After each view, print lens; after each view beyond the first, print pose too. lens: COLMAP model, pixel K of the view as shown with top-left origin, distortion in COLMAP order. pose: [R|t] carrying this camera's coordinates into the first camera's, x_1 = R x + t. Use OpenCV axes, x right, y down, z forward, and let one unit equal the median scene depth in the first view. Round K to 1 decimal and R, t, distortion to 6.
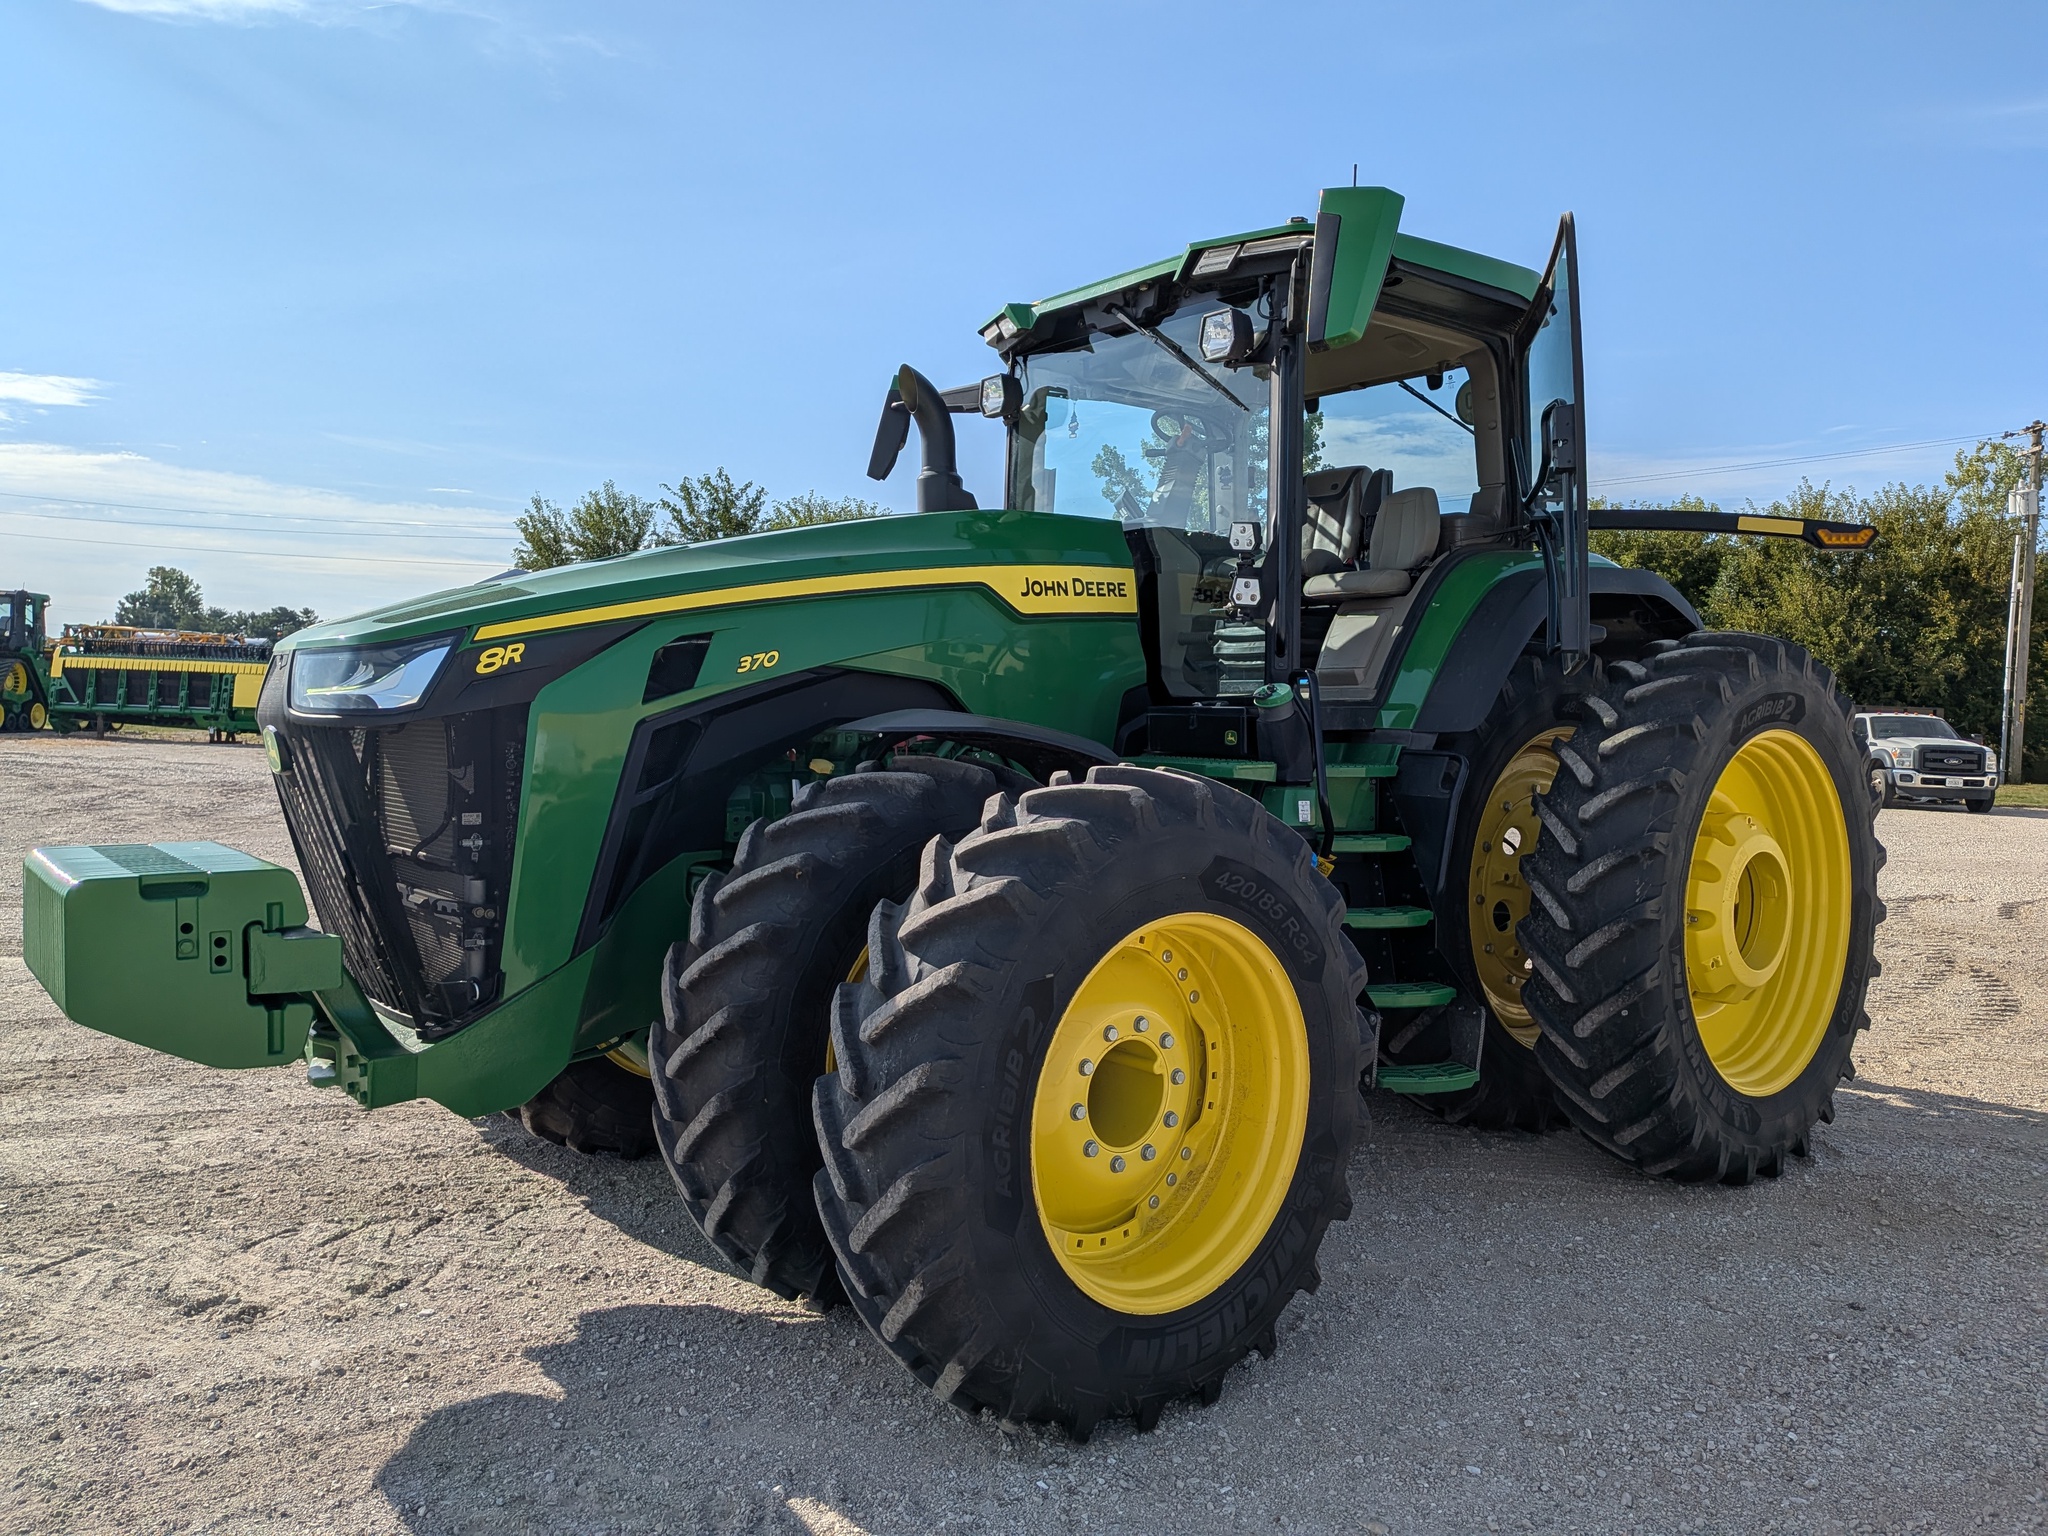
lens RADIAL K [[1574.8, 0, 1034.1], [0, 1574.8, 783.4], [0, 0, 1]] dist [0.031332, -0.001370]
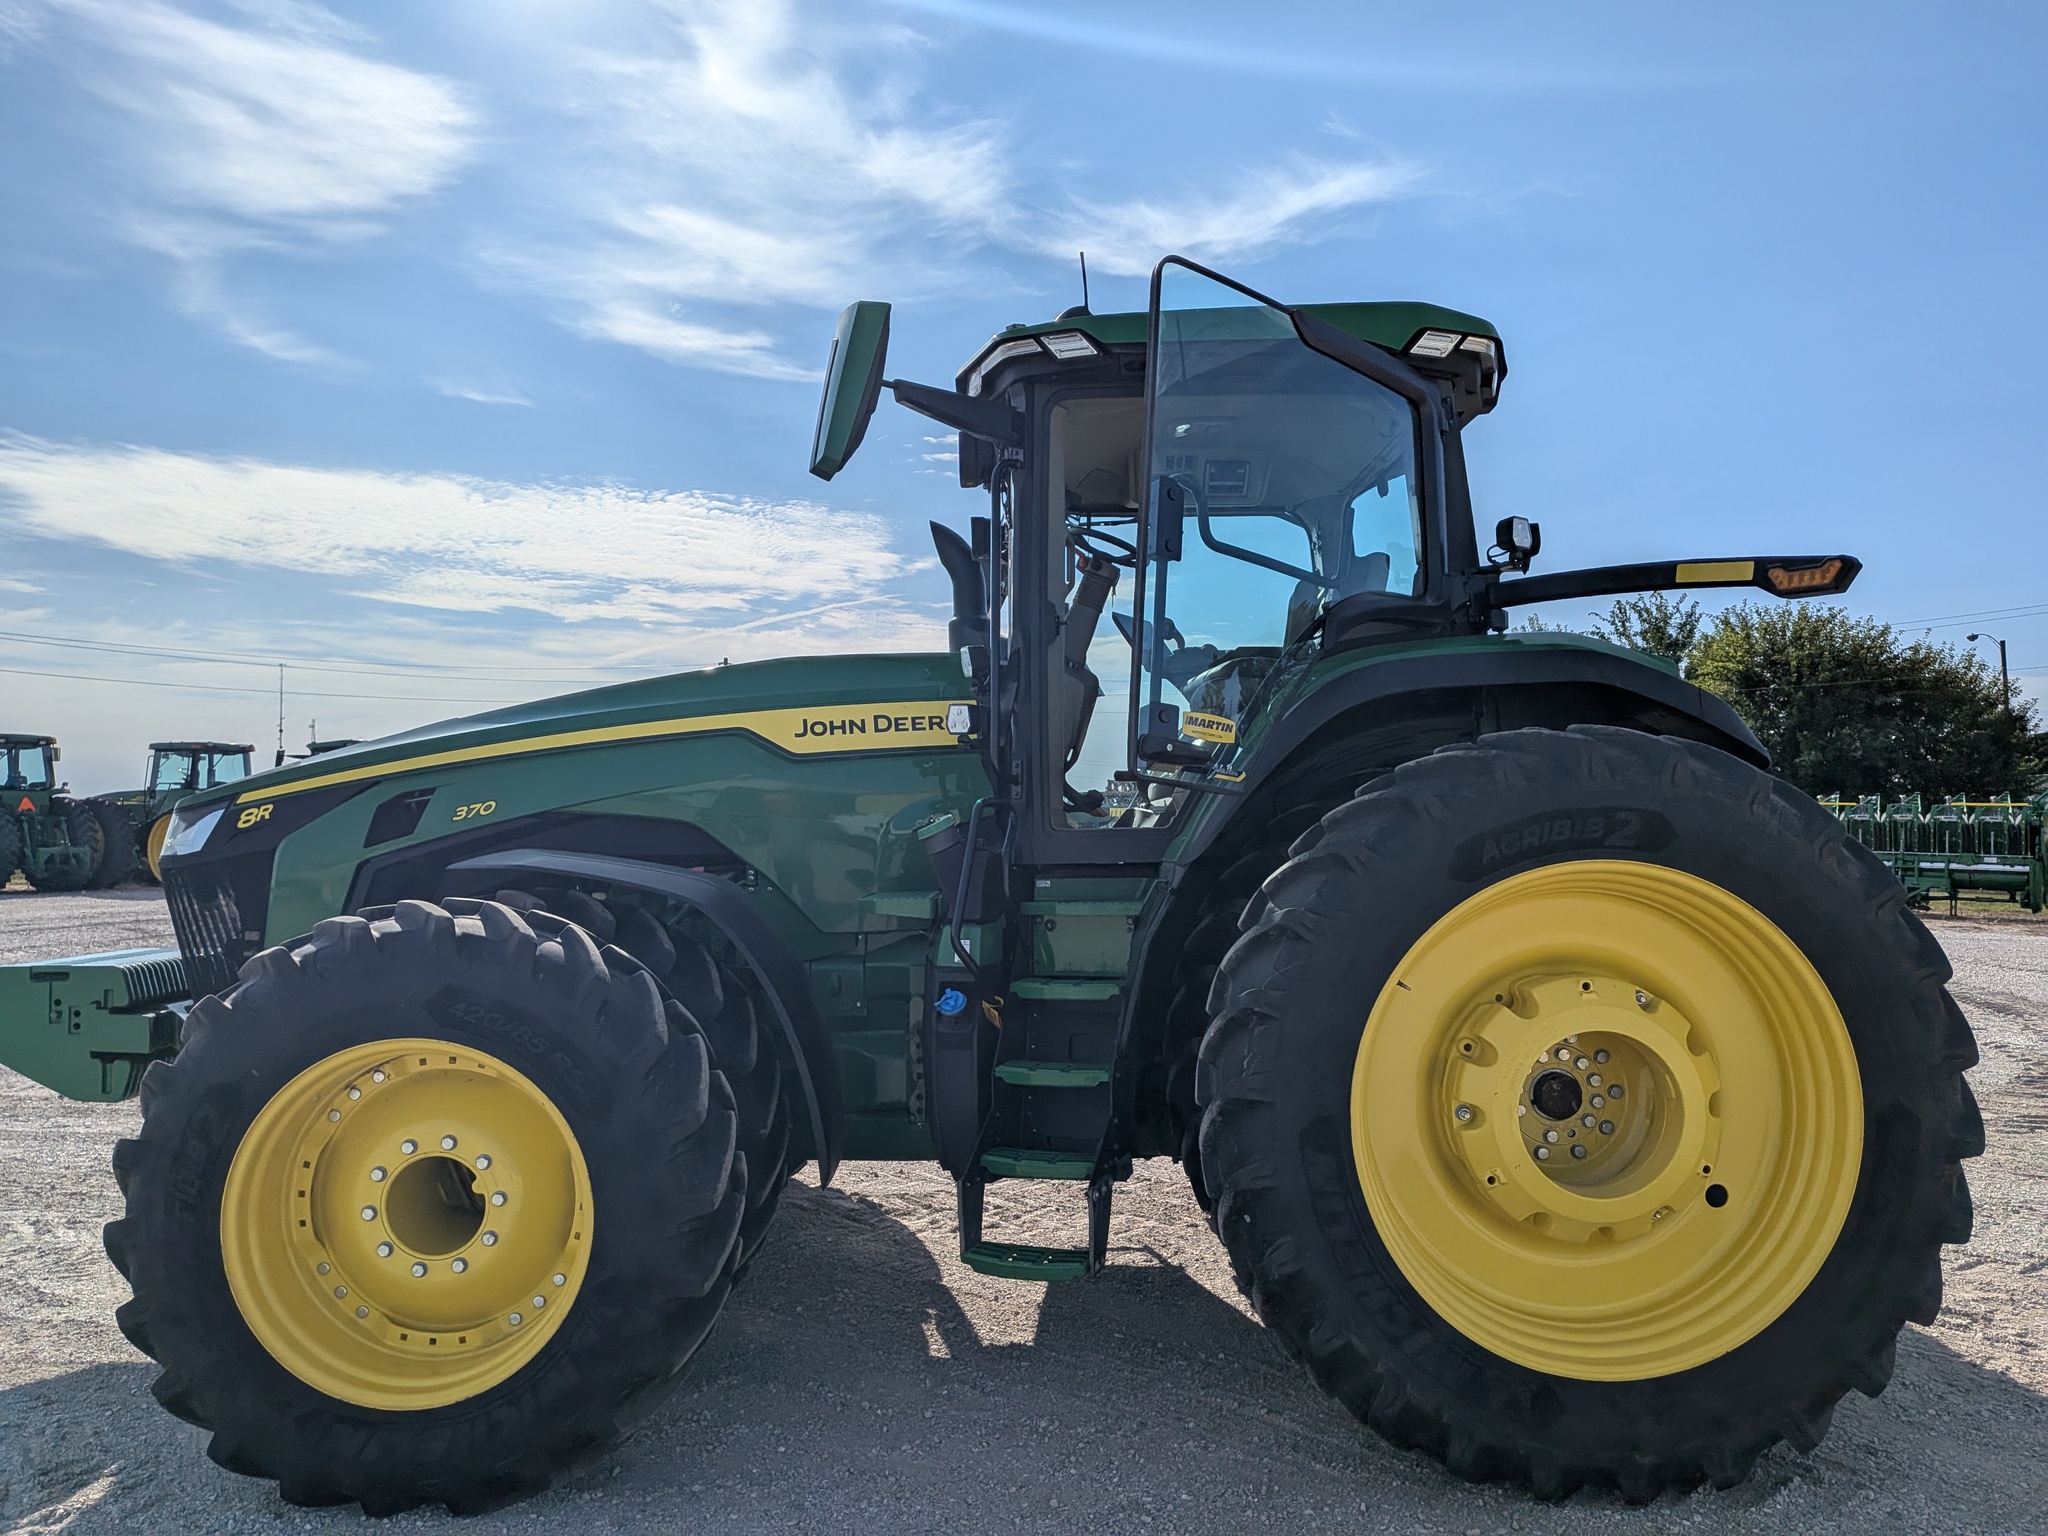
lens RADIAL K [[1522.1, 0, 930.3], [0, 1522.1, 799.9], [0, 0, 1]] dist [-0.005505, 0.001521]
pose [[0.762345, -0.033363, -0.646310, 0.924927], [-0.014873, 0.997503, -0.069035, -0.011952], [0.647000, 0.062241, 0.759946, 0.382825]]
